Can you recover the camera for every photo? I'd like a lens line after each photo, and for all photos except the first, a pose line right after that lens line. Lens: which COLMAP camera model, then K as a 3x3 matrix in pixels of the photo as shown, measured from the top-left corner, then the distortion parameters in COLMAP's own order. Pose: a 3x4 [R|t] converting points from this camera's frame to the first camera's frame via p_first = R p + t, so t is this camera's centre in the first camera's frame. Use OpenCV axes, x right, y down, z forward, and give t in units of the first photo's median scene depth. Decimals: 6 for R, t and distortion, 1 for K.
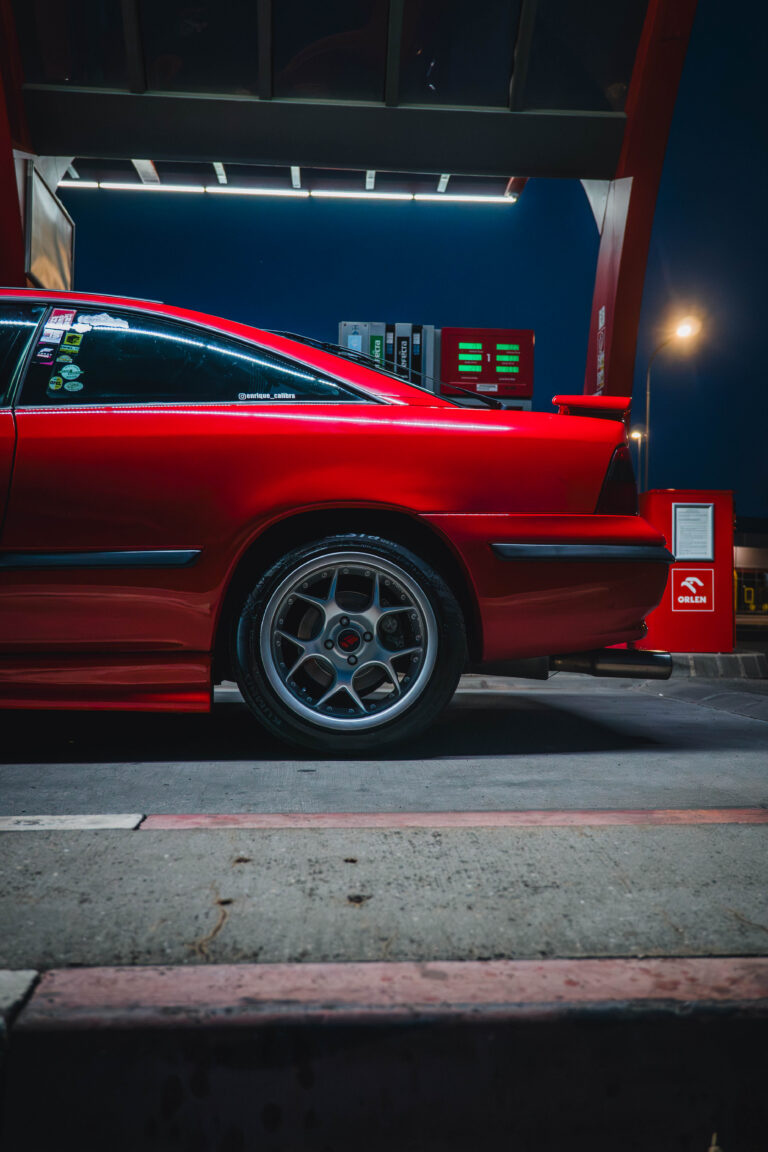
lens RADIAL K [[1012.2, 0, 385.3], [0, 1012.2, 578.0], [0, 0, 1]] dist [0.003010, 0.004701]
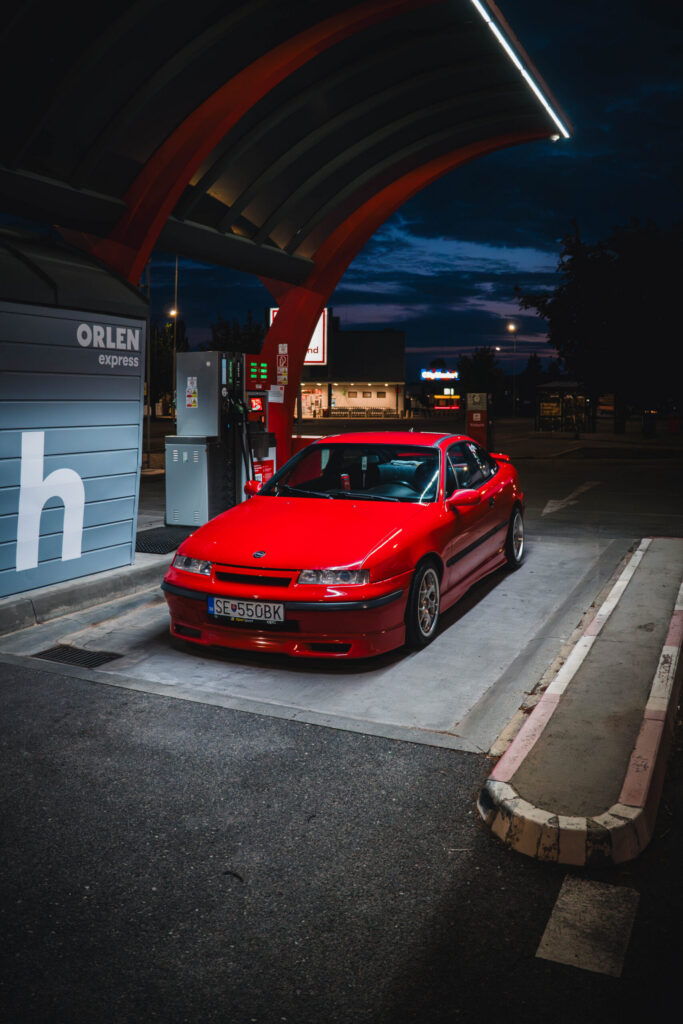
lens RADIAL K [[899.8, 0, 341.7], [0, 899.8, 511.5], [0, 0, 1]] dist [0.003010, 0.004701]
pose [[0.495823, -0.117490, 0.860439, -1.339820], [-0.034443, 0.987366, 0.154669, -0.223538], [-0.867740, -0.106324, 0.485512, -0.006023]]
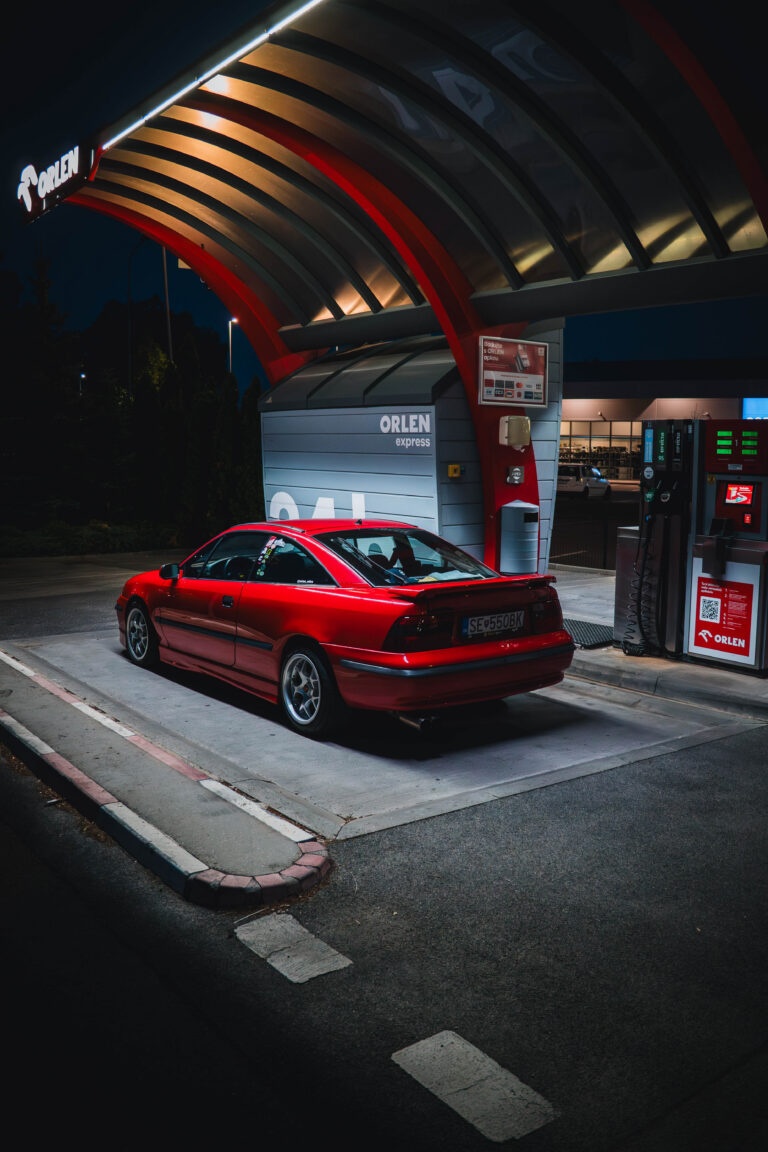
lens RADIAL K [[1012.2, 0, 385.5], [0, 1012.2, 576.0], [0, 0, 1]] dist [0.003010, 0.004701]
pose [[0.524023, 0.108192, -0.844805, 0.957202], [0.036721, 0.988107, 0.149322, -0.258415], [0.850912, -0.109270, 0.513817, -0.038577]]
